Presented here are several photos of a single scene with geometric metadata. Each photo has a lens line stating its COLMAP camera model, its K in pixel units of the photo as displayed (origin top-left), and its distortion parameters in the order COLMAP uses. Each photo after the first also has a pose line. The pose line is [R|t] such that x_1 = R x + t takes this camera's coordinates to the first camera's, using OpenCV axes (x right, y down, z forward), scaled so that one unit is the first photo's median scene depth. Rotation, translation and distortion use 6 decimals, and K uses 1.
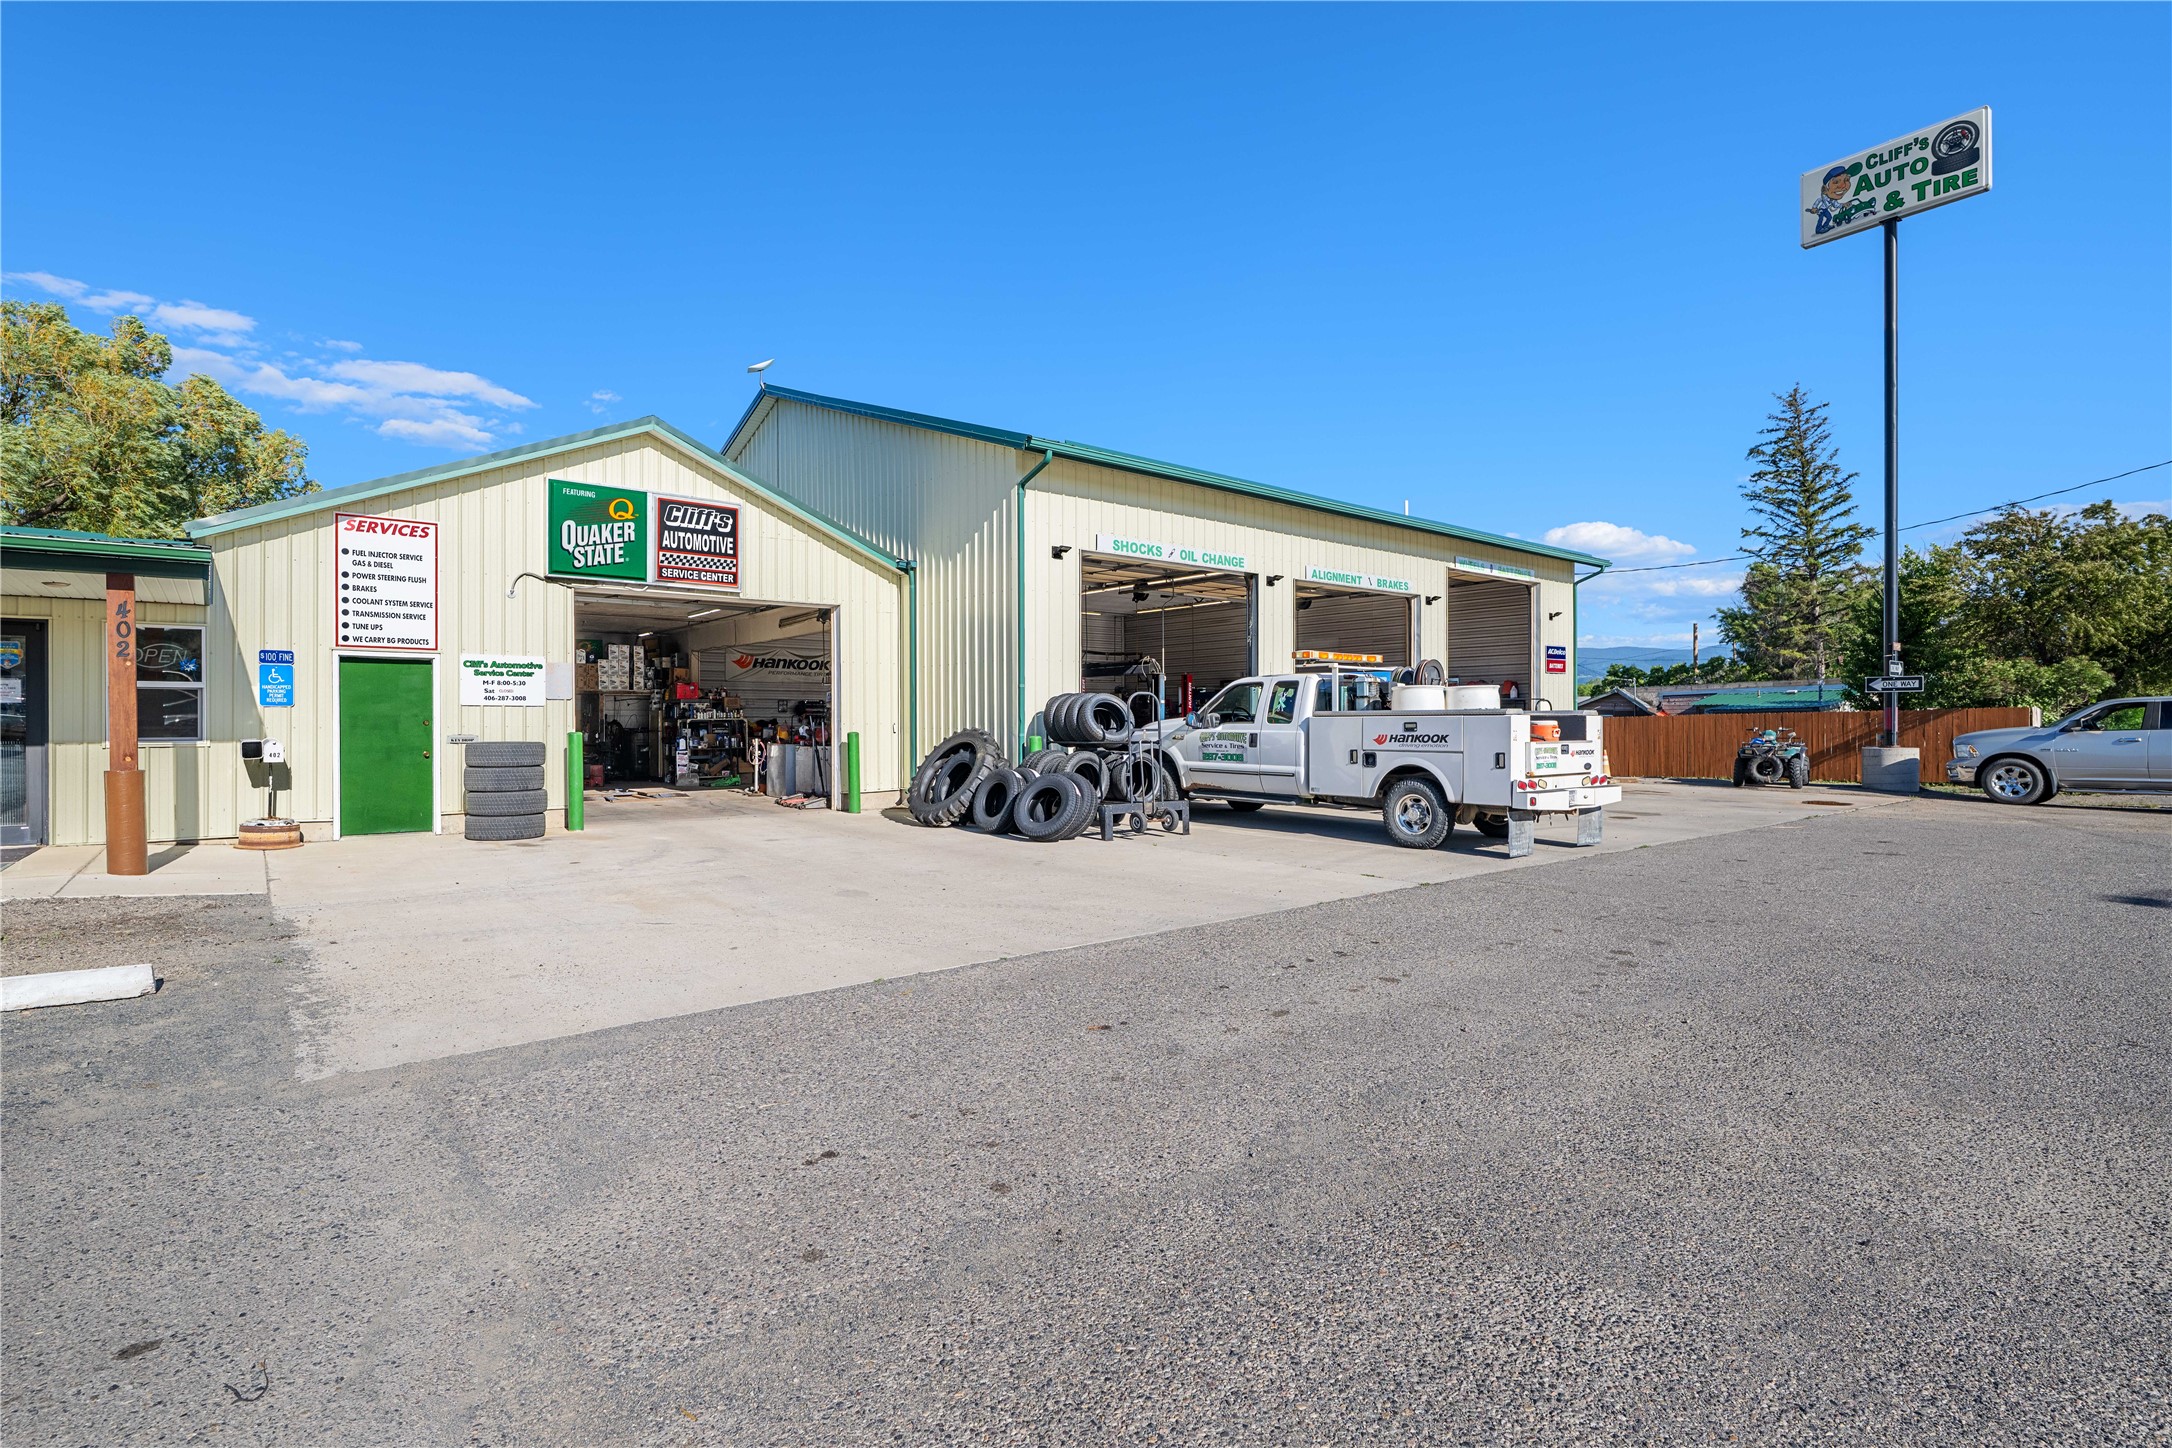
lens RADIAL K [[1031.5, 0, 1078.9], [0, 1031.5, 724.0], [0, 0, 1]] dist [-0.003398, 0.000453]
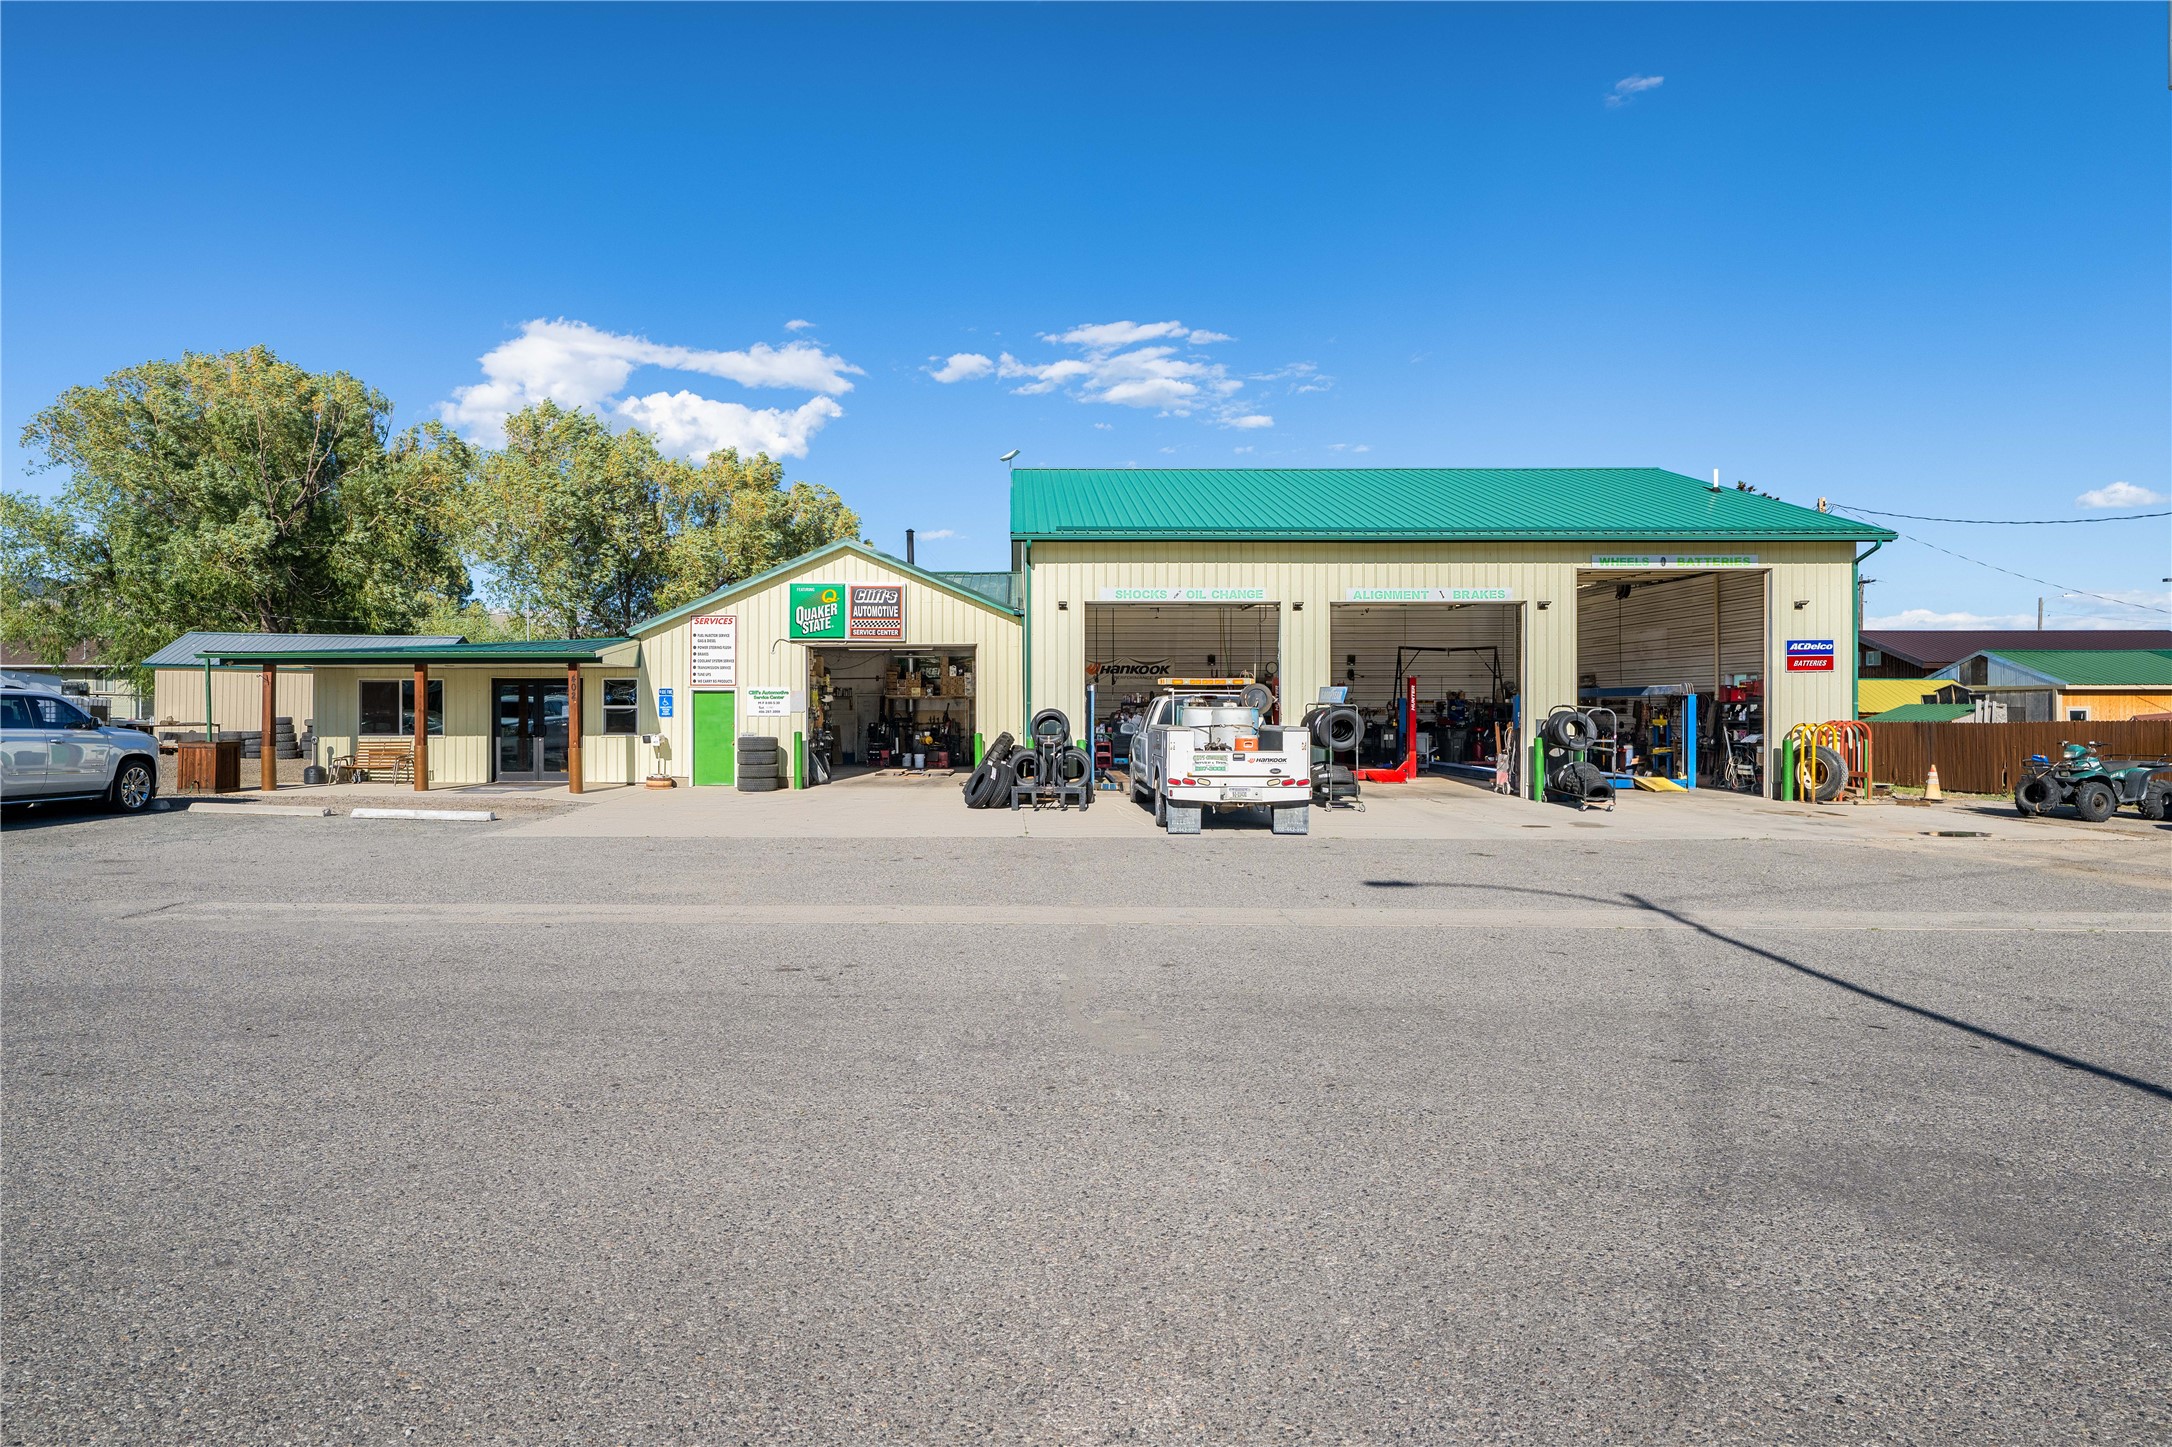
lens RADIAL K [[1218.6, 0, 1015.3], [0, 1218.6, 713.1], [0, 0, 1]] dist [-0.006236, 0.000171]
pose [[0.775945, 0.005173, -0.630780, 0.970315], [-0.002681, 0.999984, 0.004903, -0.030687], [0.630795, -0.002113, 0.775947, -0.308223]]
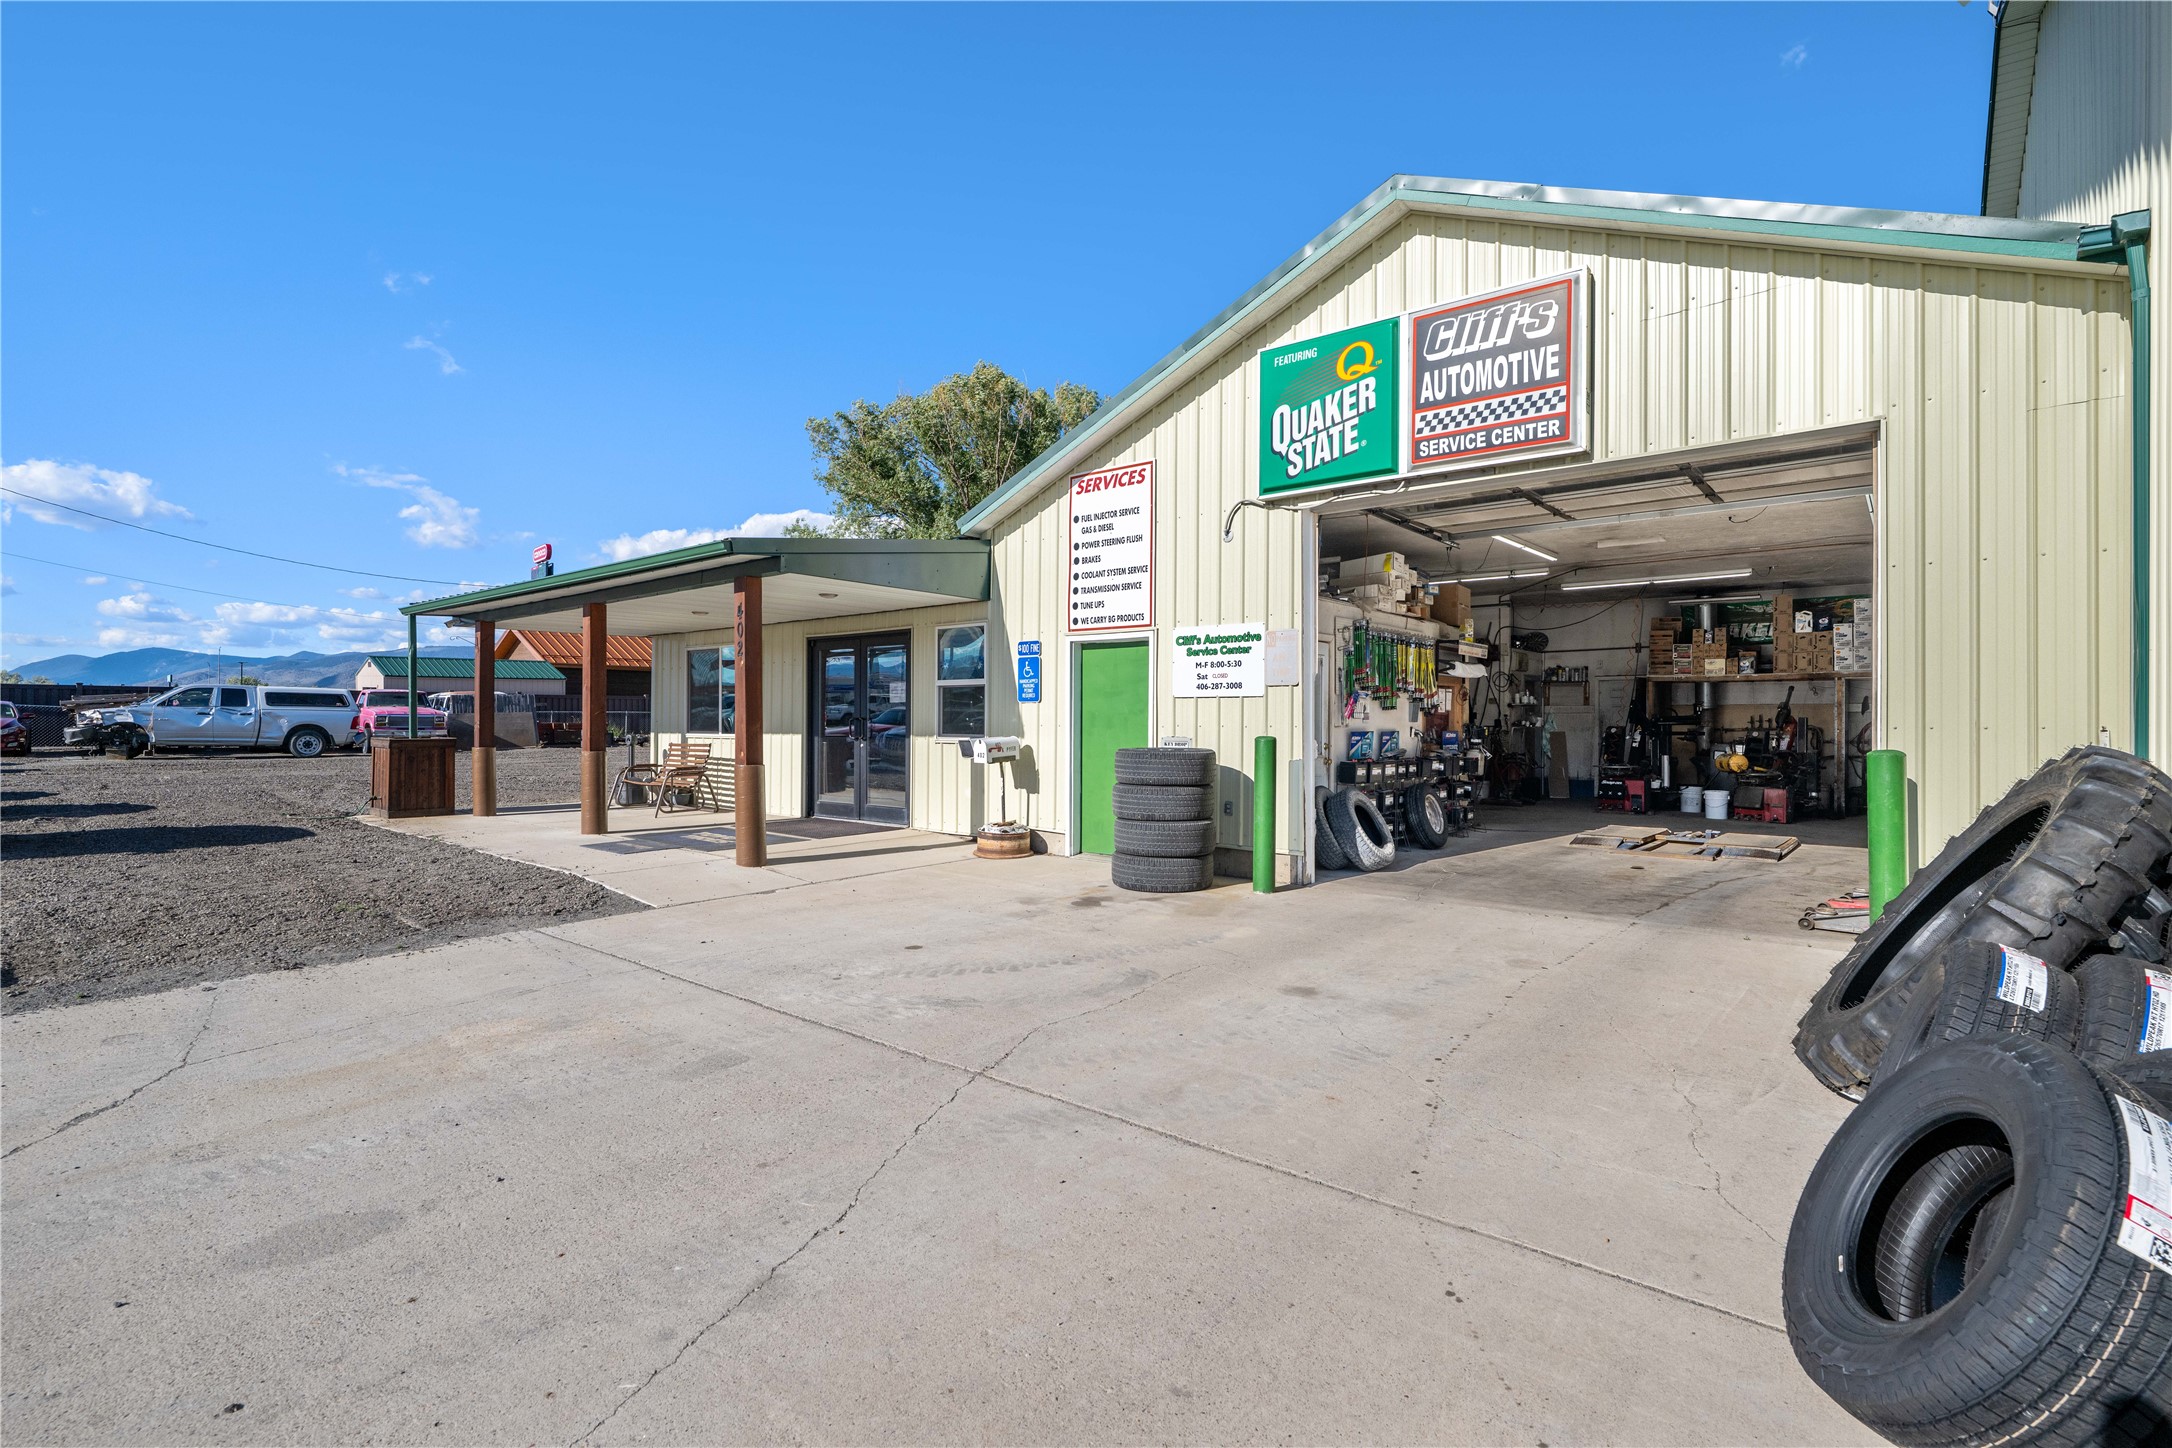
lens RADIAL K [[1004.0, 0, 1082.0], [0, 1004.0, 723.5], [0, 0, 1]] dist [-0.000743, -0.000599]
pose [[0.196834, 0.005157, -0.980423, 0.087369], [-0.005107, 0.999978, 0.004235, -0.001742], [0.980424, 0.004174, 0.196856, 0.702041]]
